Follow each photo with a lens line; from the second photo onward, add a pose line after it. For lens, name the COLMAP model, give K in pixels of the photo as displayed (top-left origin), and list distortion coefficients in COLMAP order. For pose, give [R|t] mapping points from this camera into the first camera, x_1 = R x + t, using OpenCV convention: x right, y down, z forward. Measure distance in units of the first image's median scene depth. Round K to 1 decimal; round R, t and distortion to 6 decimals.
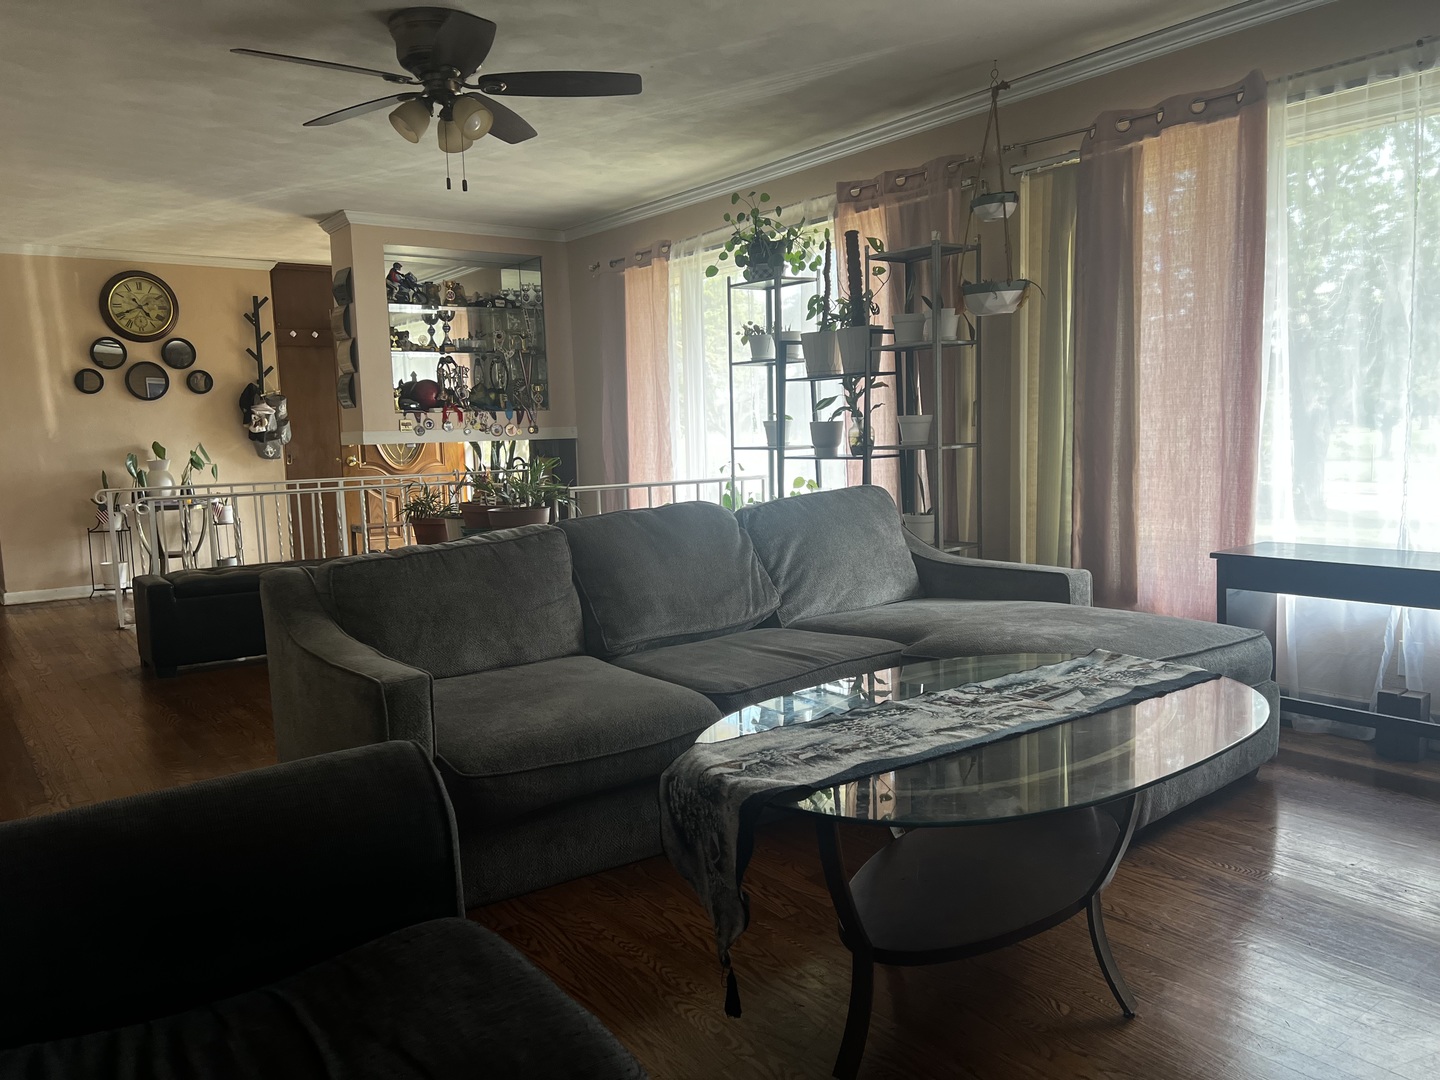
lens RADIAL K [[1094.2, 0, 720.3], [0, 1094.2, 545.4], [0, 0, 1]] dist [0.066434, -0.047154]
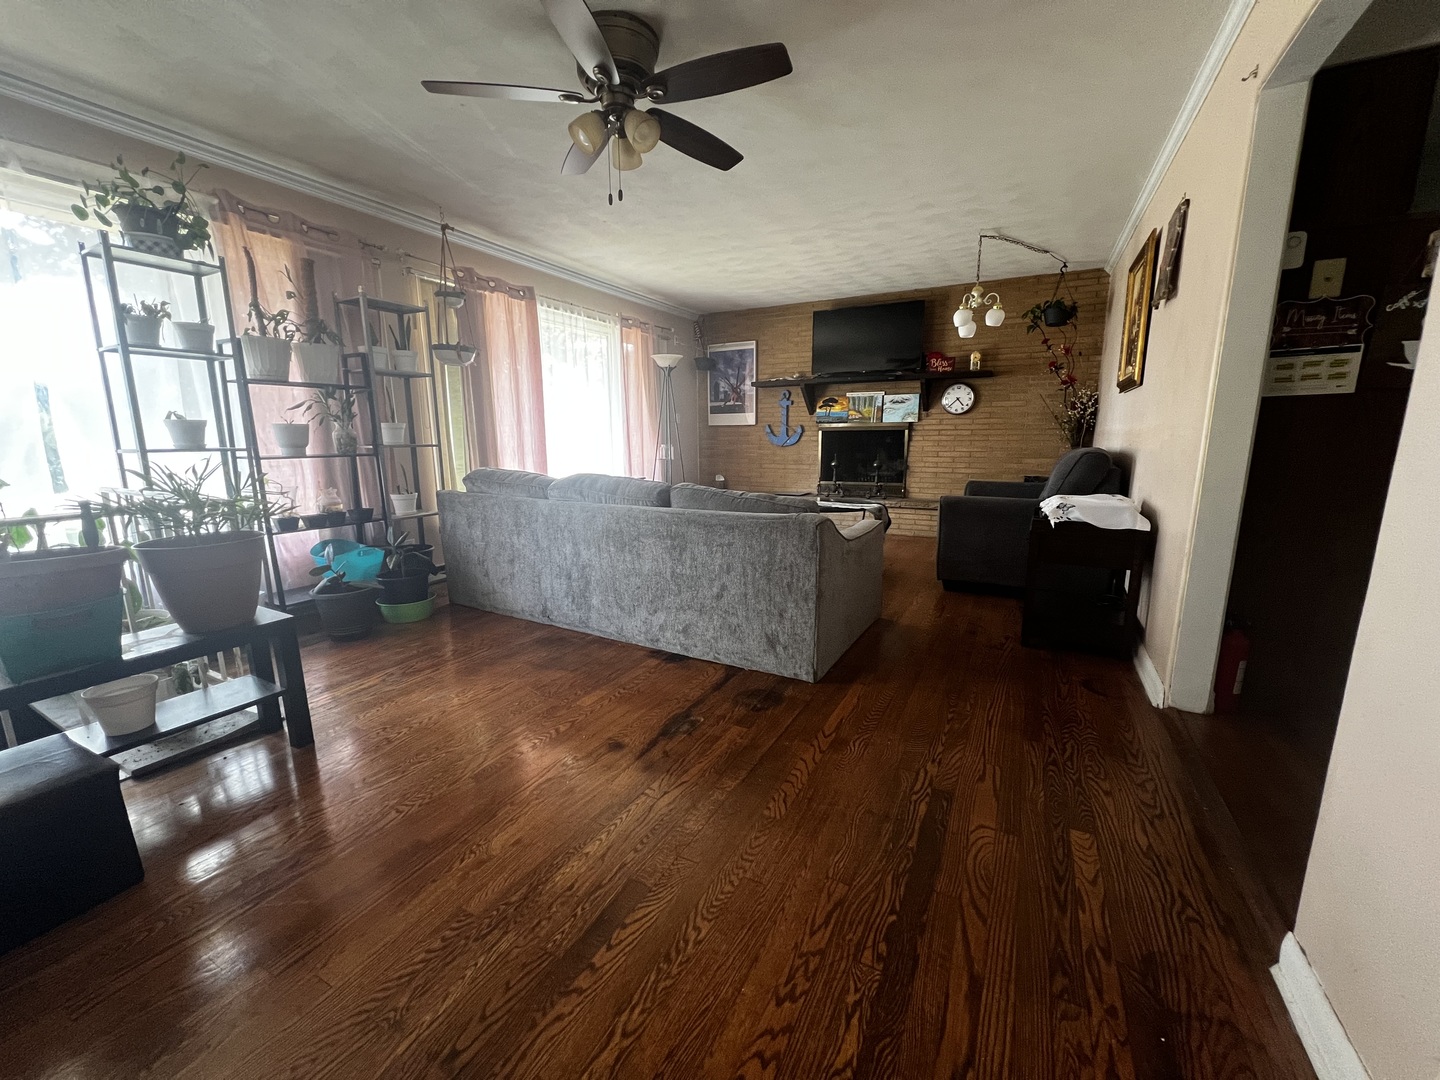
lens RADIAL K [[572.5, 0, 724.4], [0, 572.5, 537.7], [0, 0, 1]] dist [-0.002656, 0.000326]
pose [[-0.441171, -0.131172, 0.887785, -0.582972], [0.115506, 0.972732, 0.201122, -0.064674], [-0.889959, 0.191274, -0.413990, 0.826492]]
